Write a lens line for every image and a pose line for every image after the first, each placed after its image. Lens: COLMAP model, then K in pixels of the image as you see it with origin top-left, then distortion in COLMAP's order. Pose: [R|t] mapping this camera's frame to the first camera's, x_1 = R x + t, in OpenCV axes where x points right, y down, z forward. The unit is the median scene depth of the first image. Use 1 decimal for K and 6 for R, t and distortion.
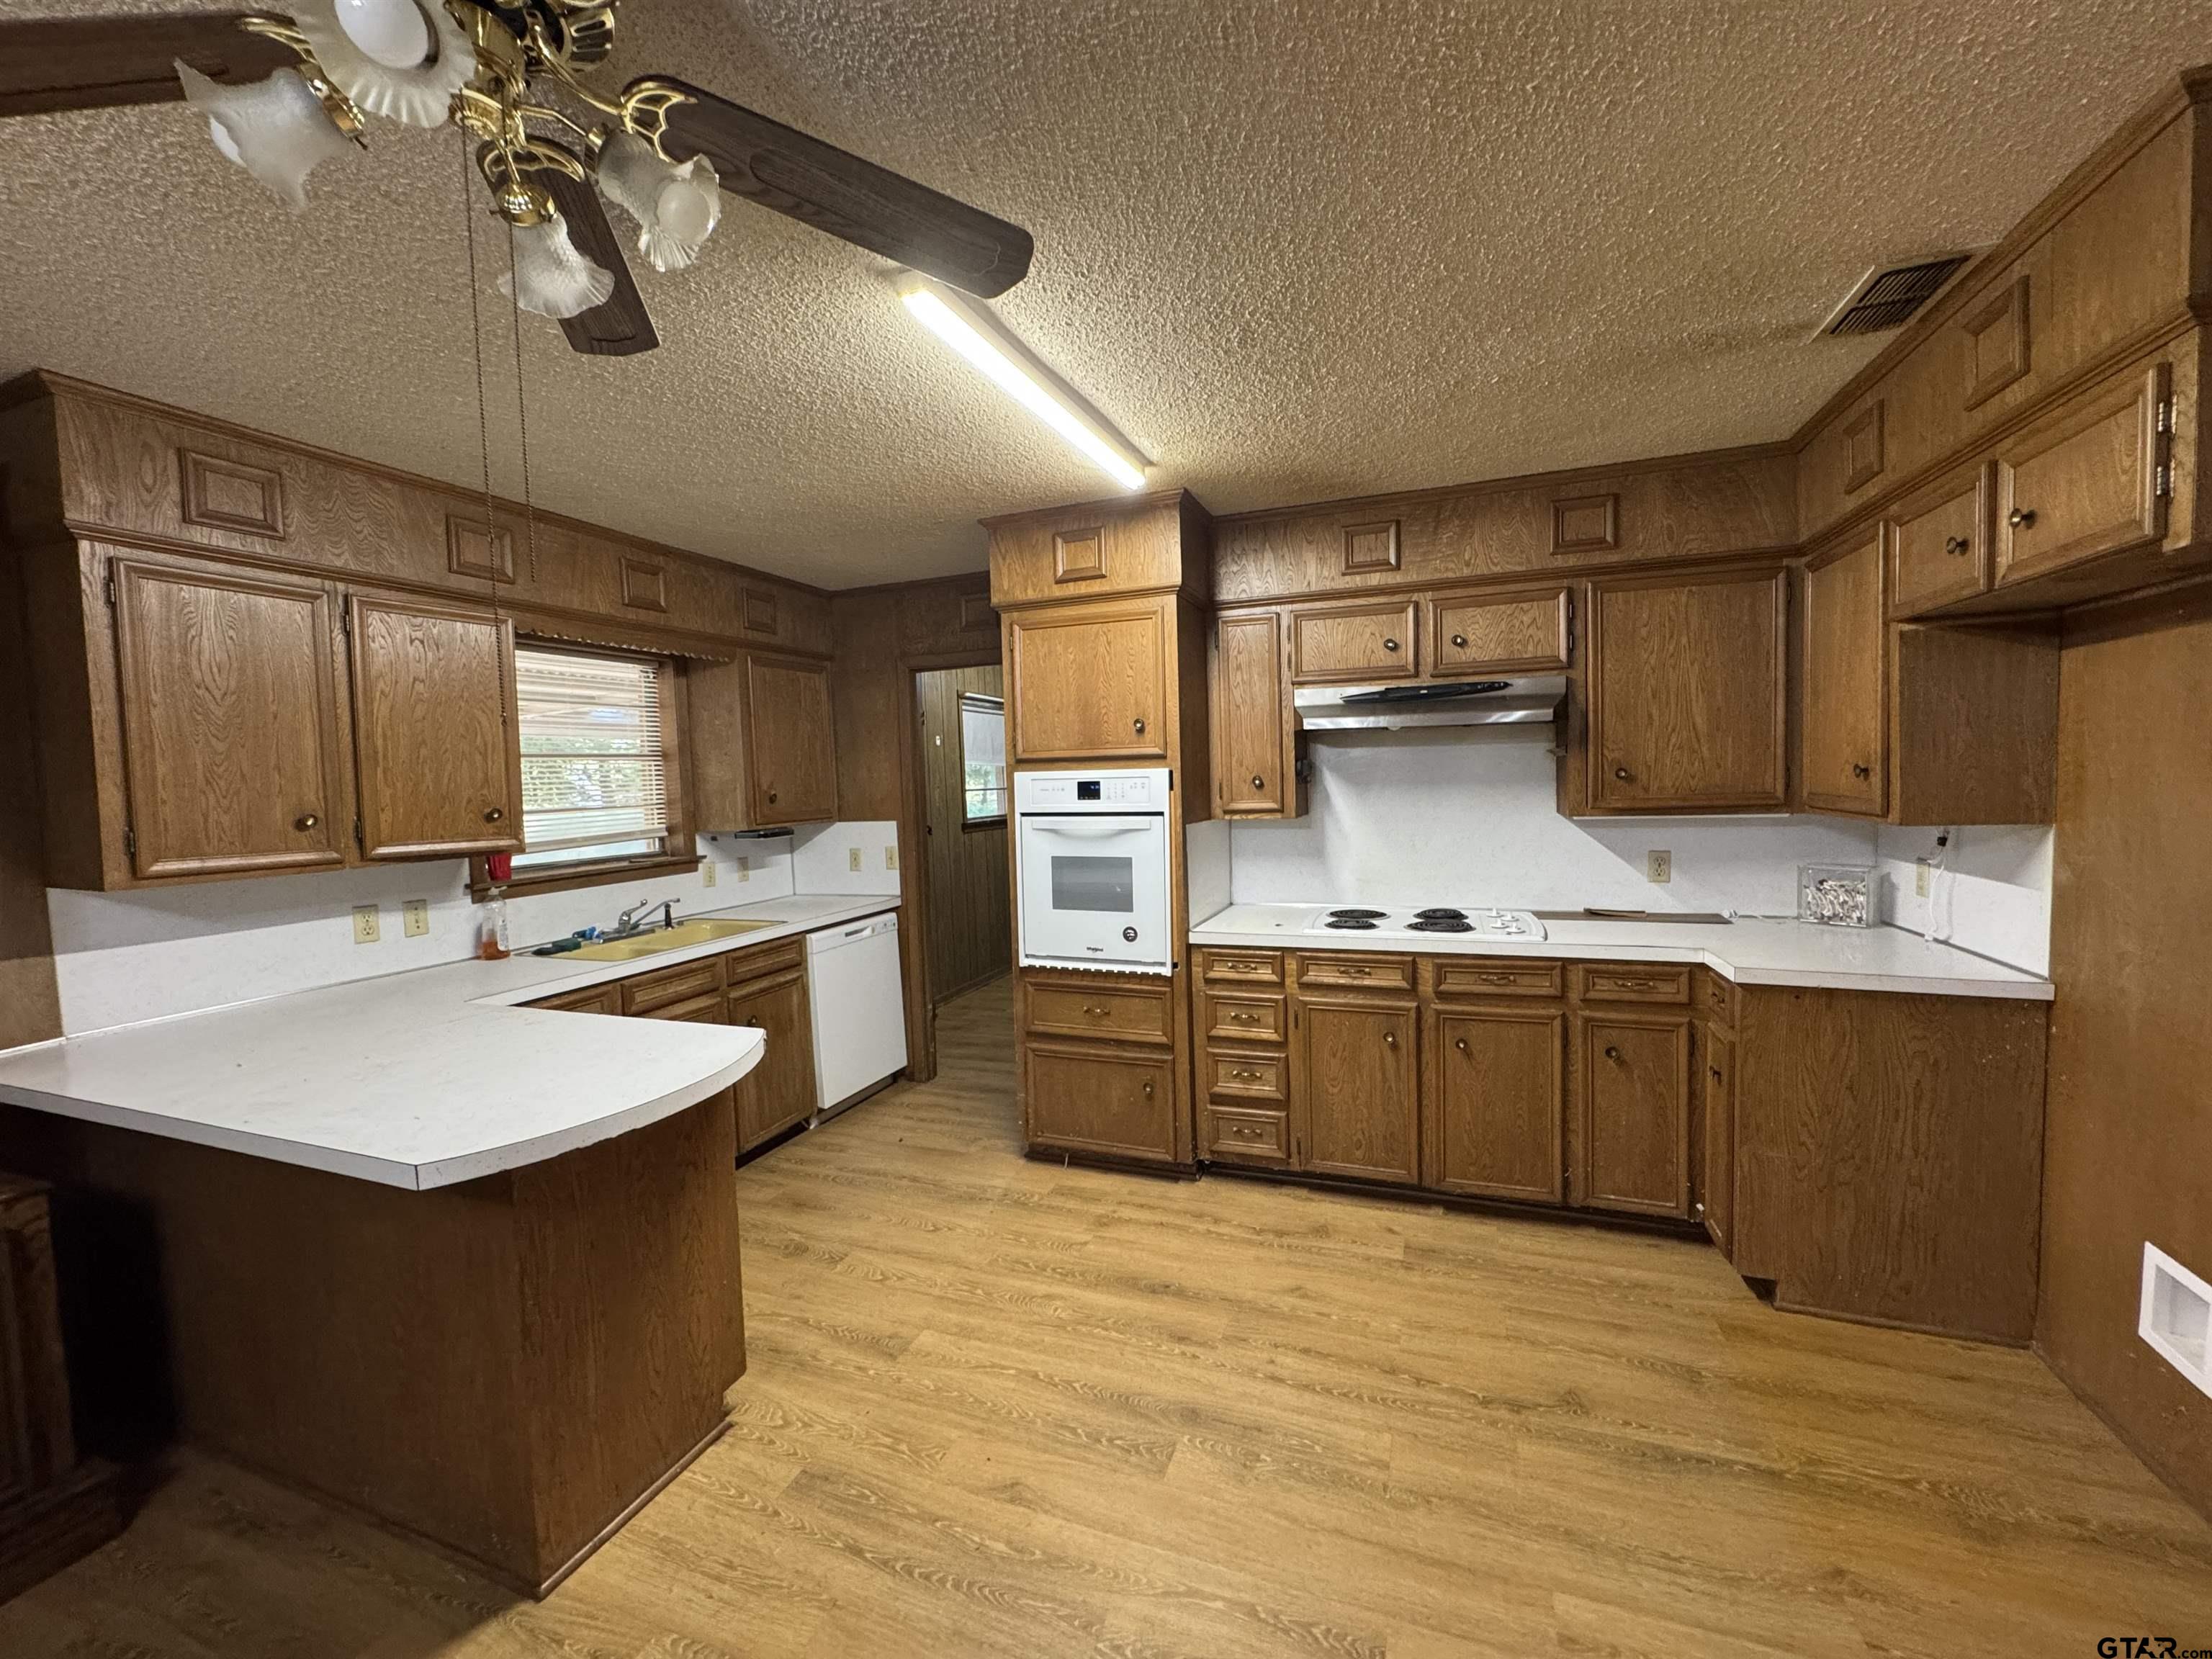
lens RADIAL K [[884.8, 0, 1109.8], [0, 884.8, 830.0], [0, 0, 1]] dist [-0.004302, 0.001069]
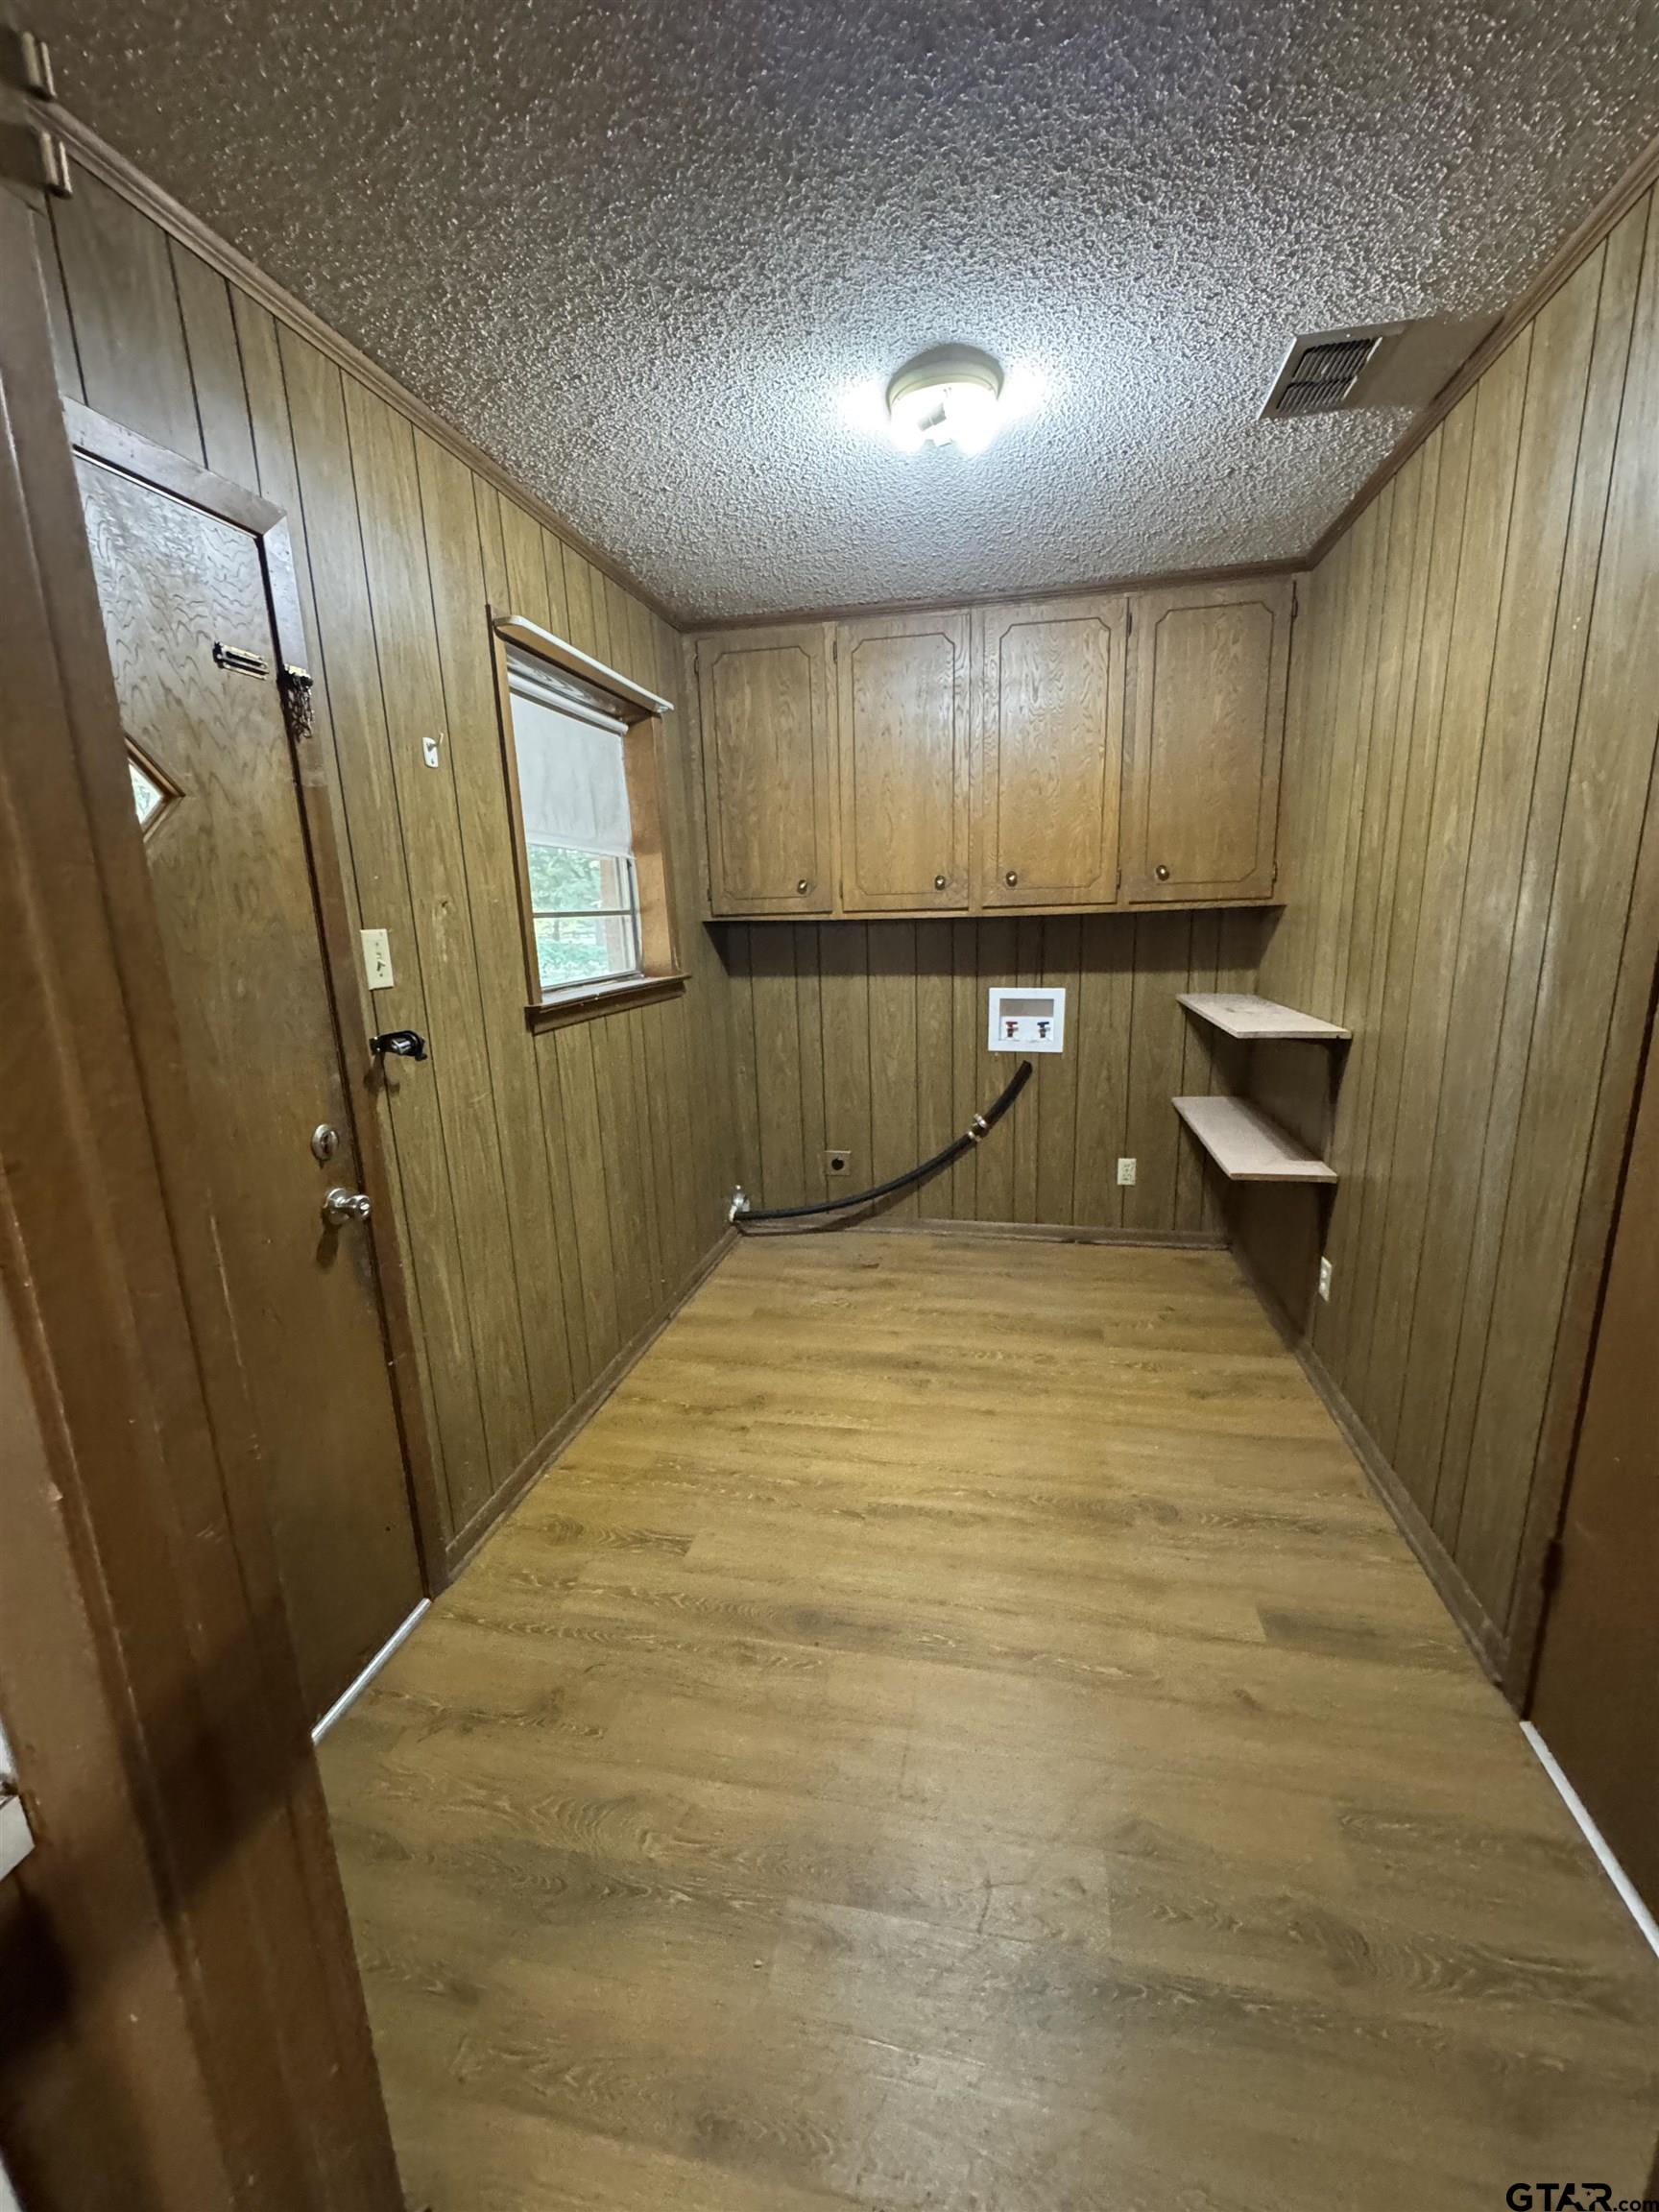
lens RADIAL K [[884.8, 0, 838.0], [0, 884.8, 1104.4], [0, 0, 1]] dist [-0.004302, 0.001069]
pose [[0.986690, -0.034788, 0.158847, -0.140403], [0.009795, 0.987790, 0.155486, -0.031697], [-0.162316, -0.151861, 0.974983, 0.870542]]
